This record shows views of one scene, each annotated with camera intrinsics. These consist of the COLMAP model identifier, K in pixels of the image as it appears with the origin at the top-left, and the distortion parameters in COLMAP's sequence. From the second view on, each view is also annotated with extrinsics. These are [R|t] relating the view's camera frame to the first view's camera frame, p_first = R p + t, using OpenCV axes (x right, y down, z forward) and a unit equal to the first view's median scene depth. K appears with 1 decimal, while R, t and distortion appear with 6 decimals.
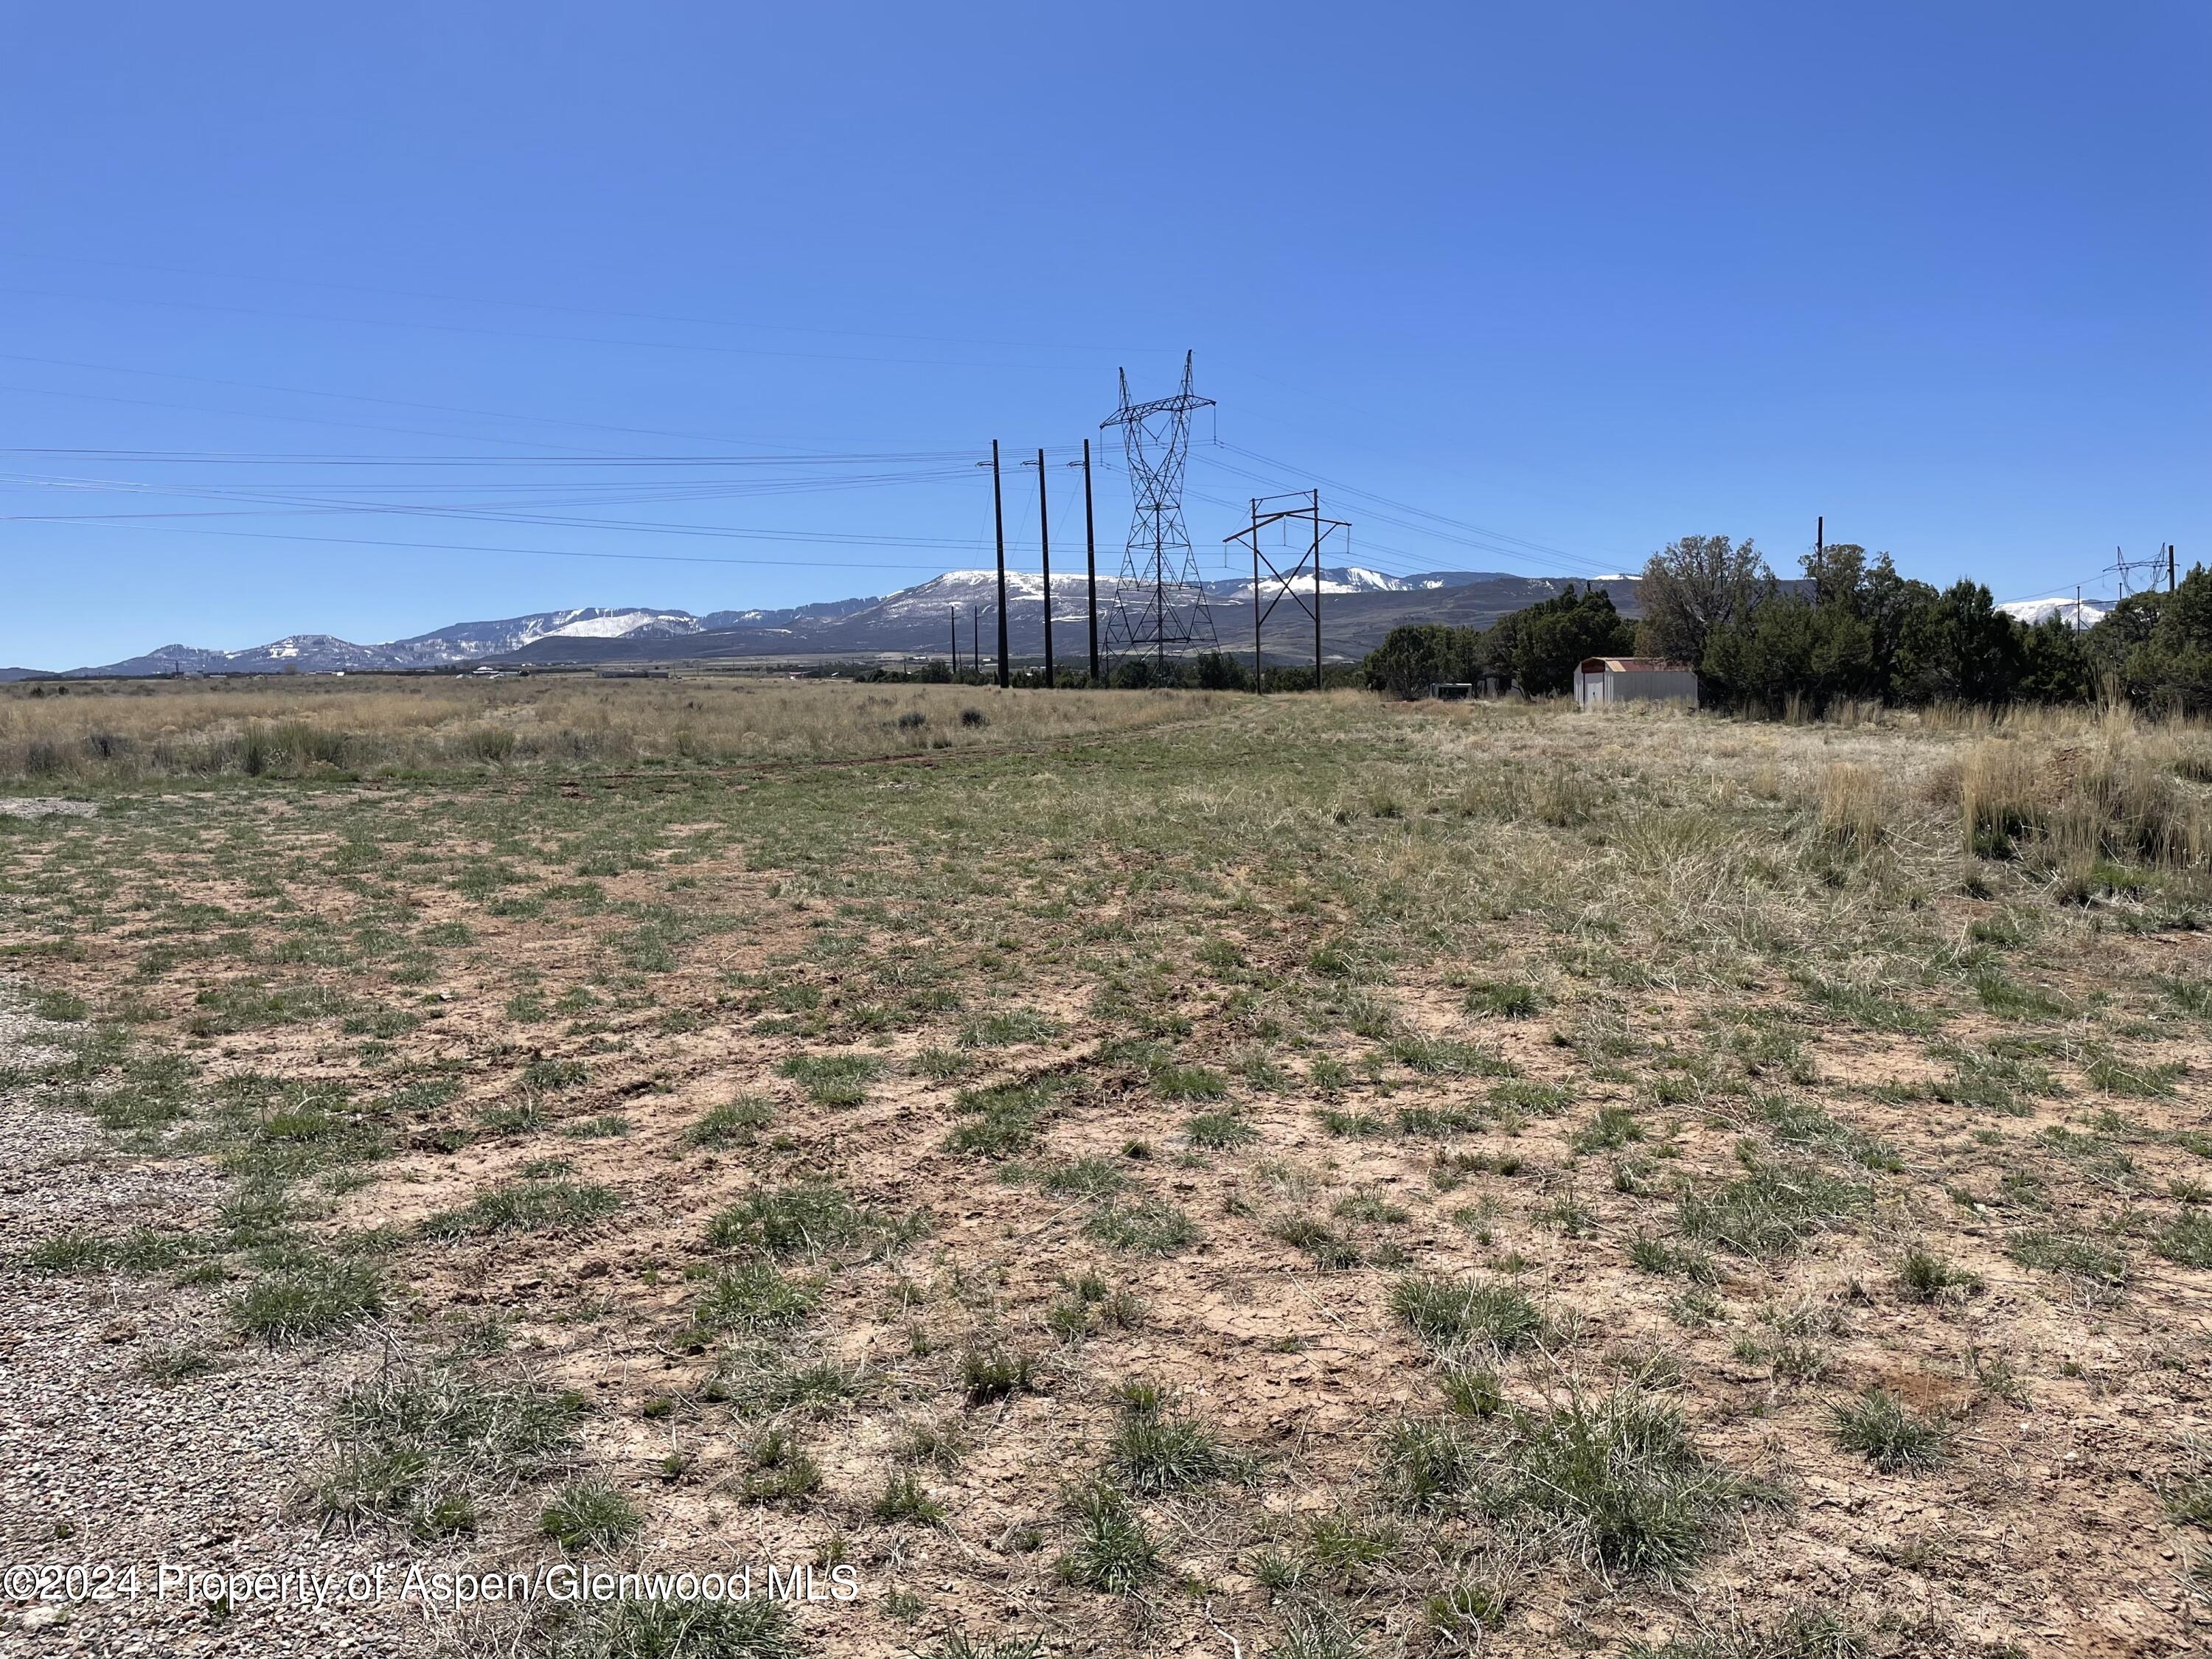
lens RADIAL K [[1681.1, 0, 1104.8], [0, 1681.1, 828.9], [0, 0, 1]] dist [0.005070, -0.007908]
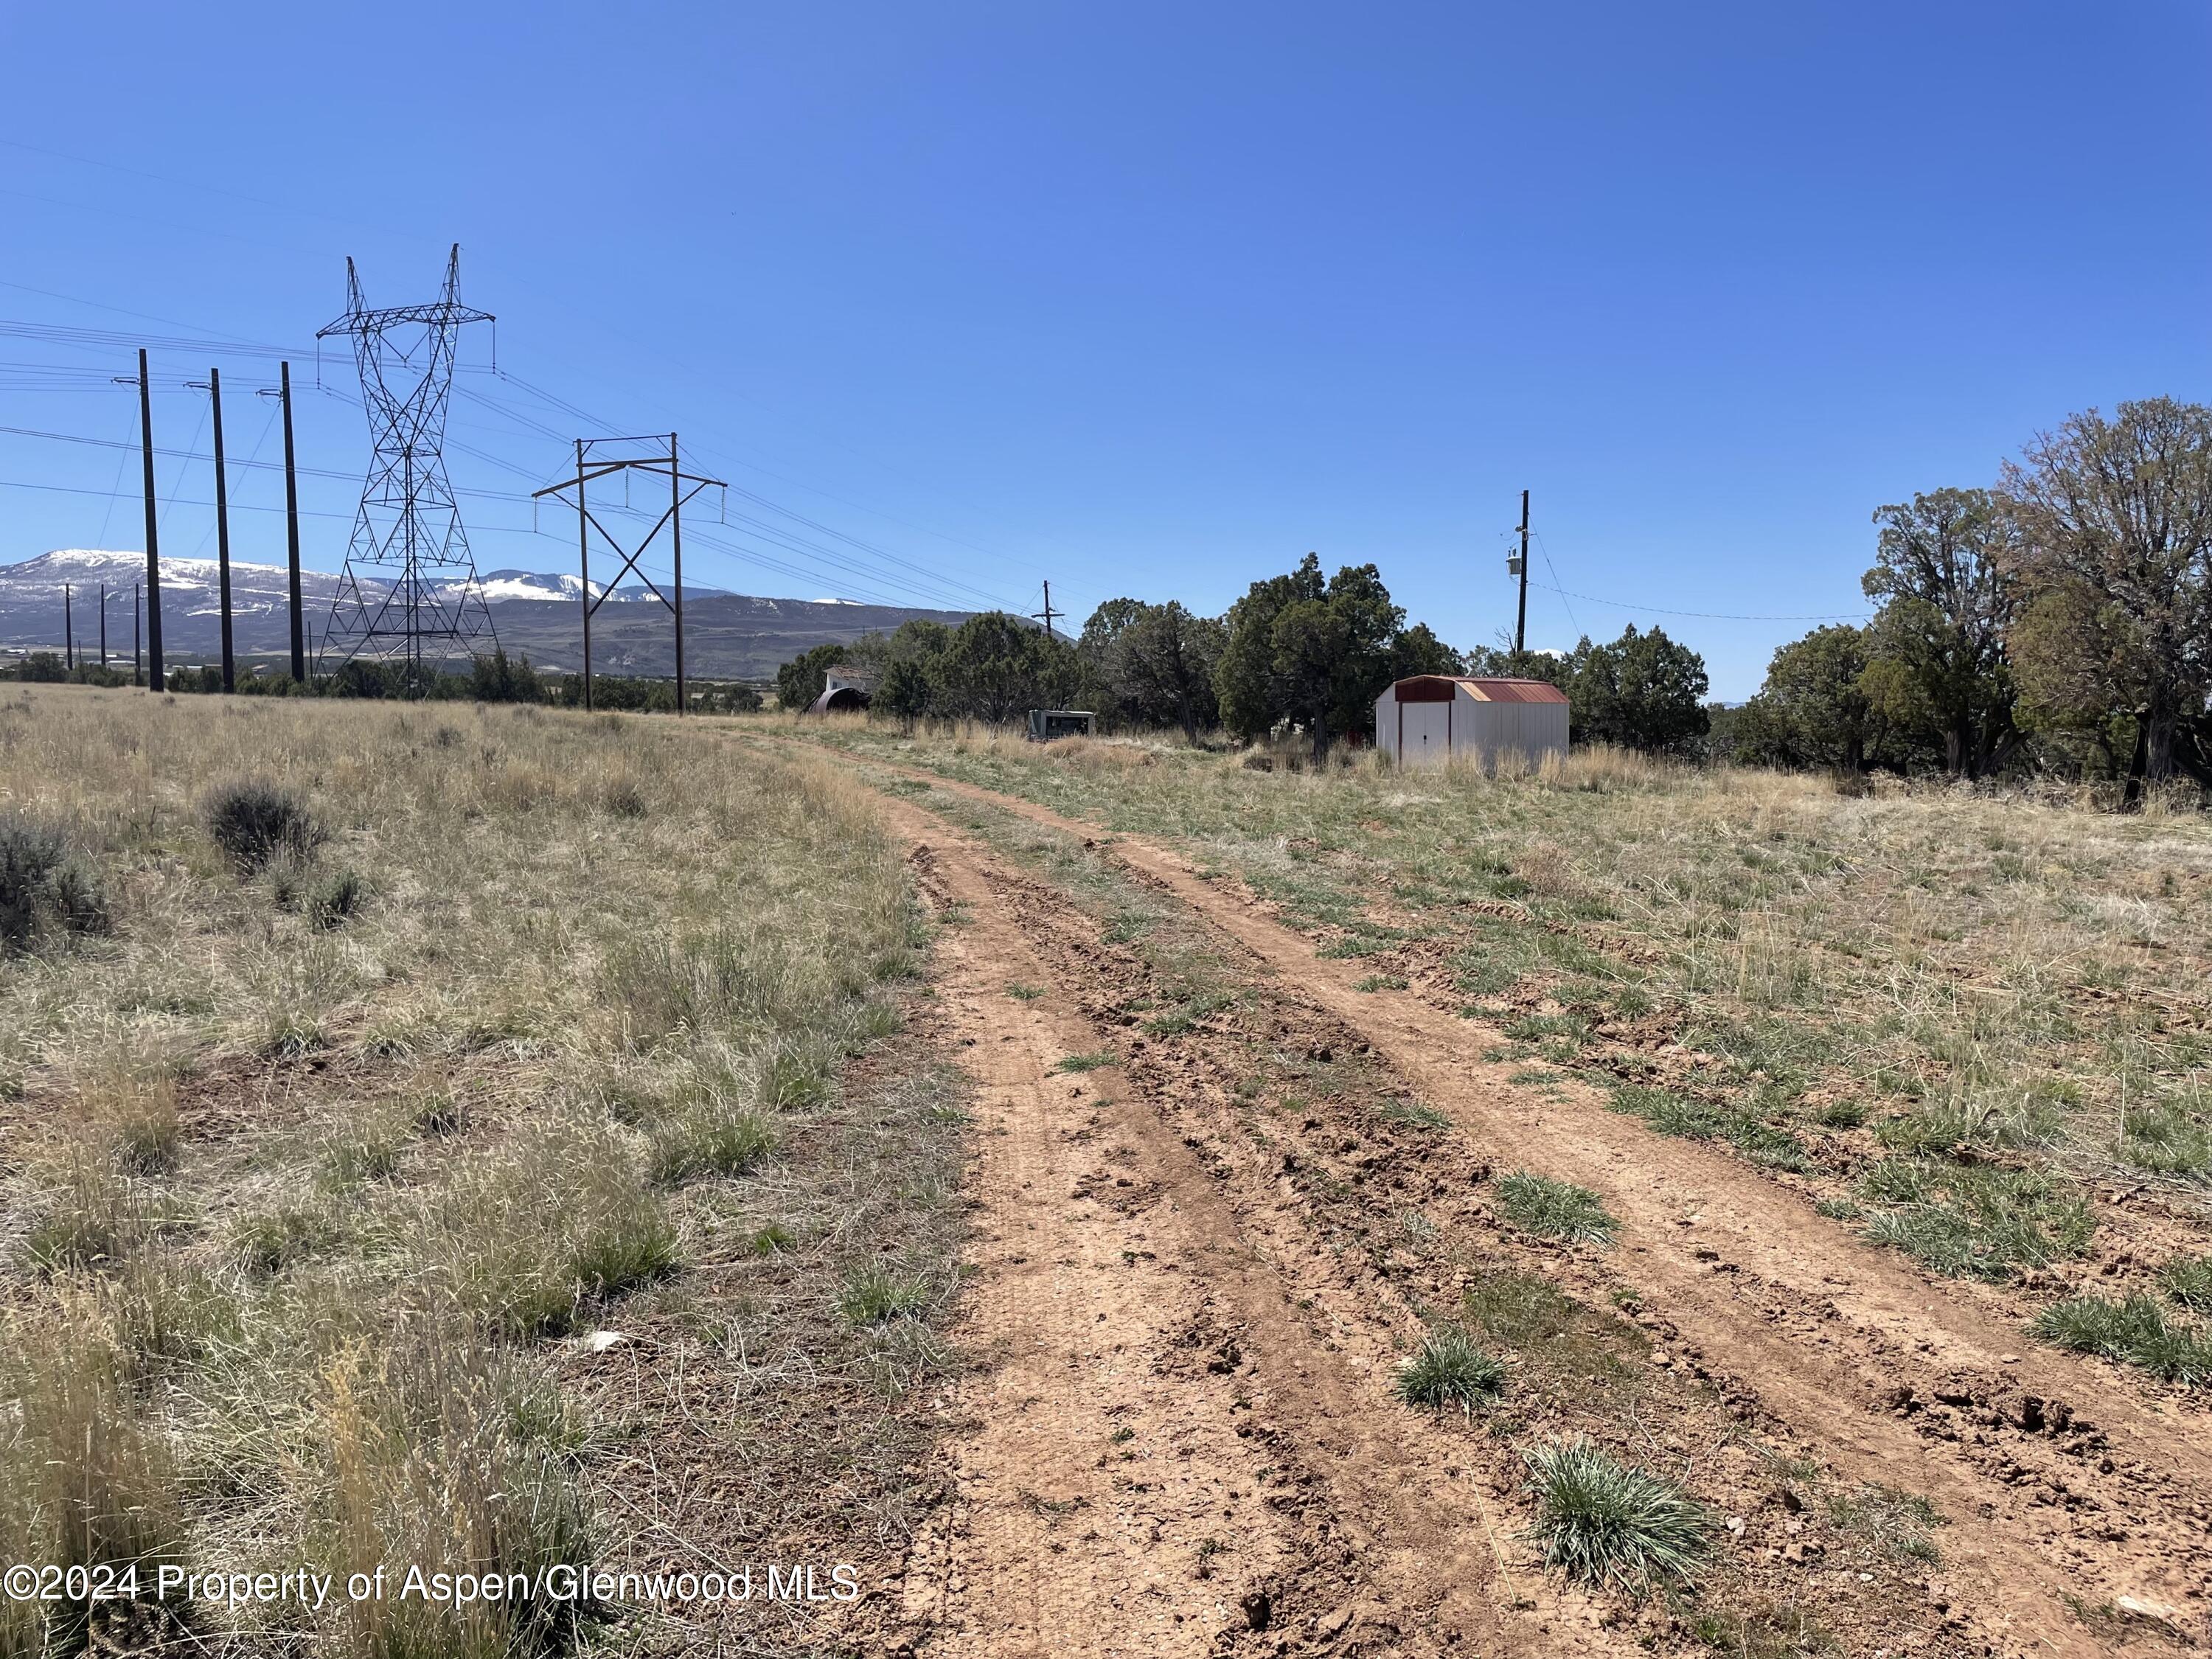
lens RADIAL K [[1681.1, 0, 1115.3], [0, 1681.1, 822.5], [0, 0, 1]] dist [0.005070, -0.007908]
pose [[0.892124, -0.001731, 0.451787, -0.024325], [0.008439, 0.999882, -0.012834, -0.018466], [-0.451711, 0.015262, 0.892034, 0.210543]]
